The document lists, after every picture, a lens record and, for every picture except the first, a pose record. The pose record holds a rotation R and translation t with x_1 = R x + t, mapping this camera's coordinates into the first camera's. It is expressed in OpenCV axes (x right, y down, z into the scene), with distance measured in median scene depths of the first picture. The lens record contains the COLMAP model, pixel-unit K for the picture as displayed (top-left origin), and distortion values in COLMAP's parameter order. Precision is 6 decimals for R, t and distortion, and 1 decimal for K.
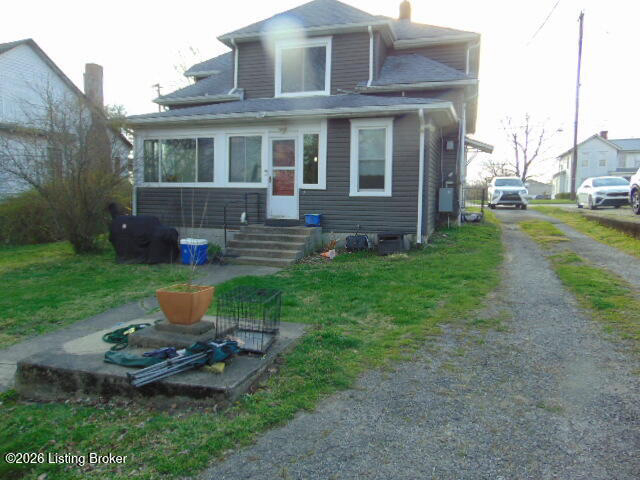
lens RADIAL K [[475.6, 0, 321.6], [0, 475.6, 241.4], [0, 0, 1]] dist [-0.032794, 0.067602]
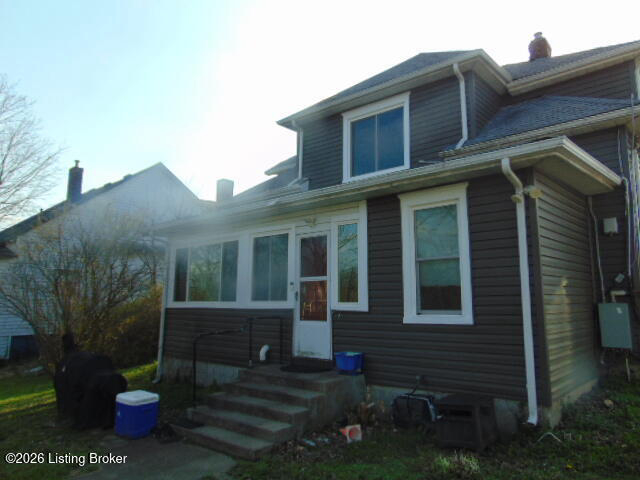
lens RADIAL K [[475.6, 0, 320.8], [0, 475.6, 239.5], [0, 0, 1]] dist [-0.032794, 0.067602]
pose [[0.917101, -0.067956, -0.392819, 0.187823], [-0.021417, 0.975542, -0.218767, -0.061945], [0.398078, 0.209044, 0.893216, 0.397411]]
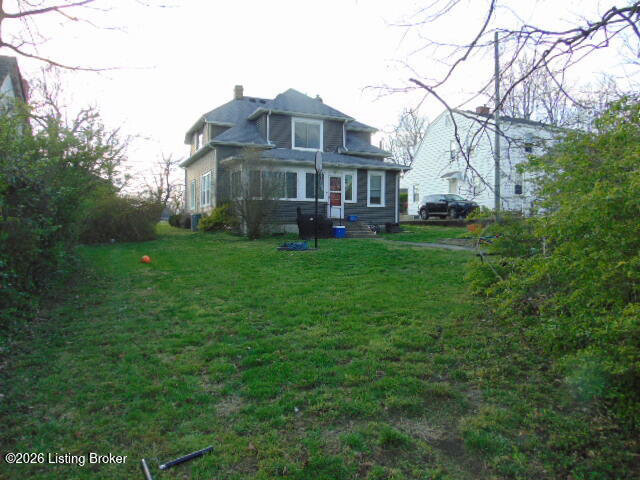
lens RADIAL K [[475.6, 0, 320.3], [0, 475.6, 243.1], [0, 0, 1]] dist [-0.032794, 0.067602]
pose [[0.733047, -0.032514, 0.679400, -1.402741], [0.066855, 0.997464, -0.024399, 0.092392], [-0.676884, 0.063307, 0.733362, -0.340155]]
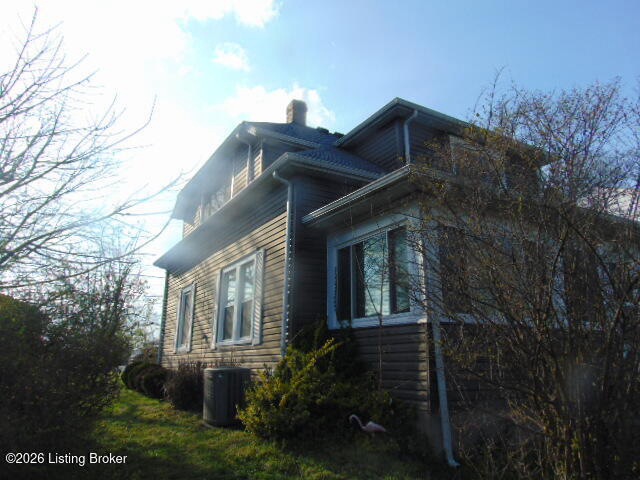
lens RADIAL K [[475.6, 0, 323.4], [0, 475.6, 238.3], [0, 0, 1]] dist [-0.032794, 0.067602]
pose [[0.656350, 0.177570, 0.733262, -0.876432], [0.080147, 0.949997, -0.301797, -0.068849], [-0.750187, 0.256853, 0.609299, 0.862097]]
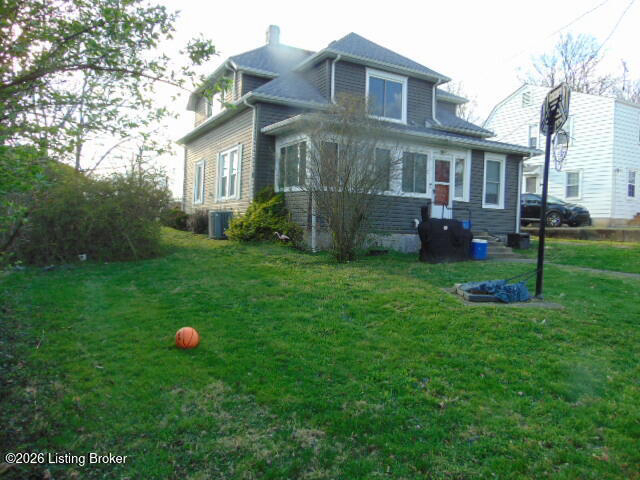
lens RADIAL K [[475.6, 0, 321.0], [0, 475.6, 239.6], [0, 0, 1]] dist [-0.032794, 0.067602]
pose [[0.683219, -0.012608, 0.730105, -1.165876], [0.044284, 0.998726, -0.024194, 0.006476], [-0.728870, 0.048862, 0.682907, 0.391611]]
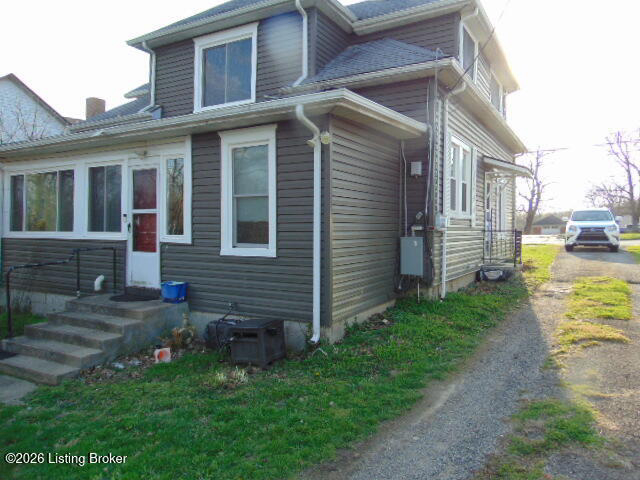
lens RADIAL K [[475.6, 0, 319.6], [0, 475.6, 237.4], [0, 0, 1]] dist [-0.032794, 0.067602]
pose [[0.976756, -0.004650, -0.214304, 0.297690], [-0.010699, 0.997461, -0.070405, -0.071410], [0.214087, 0.071061, 0.974226, 0.397463]]
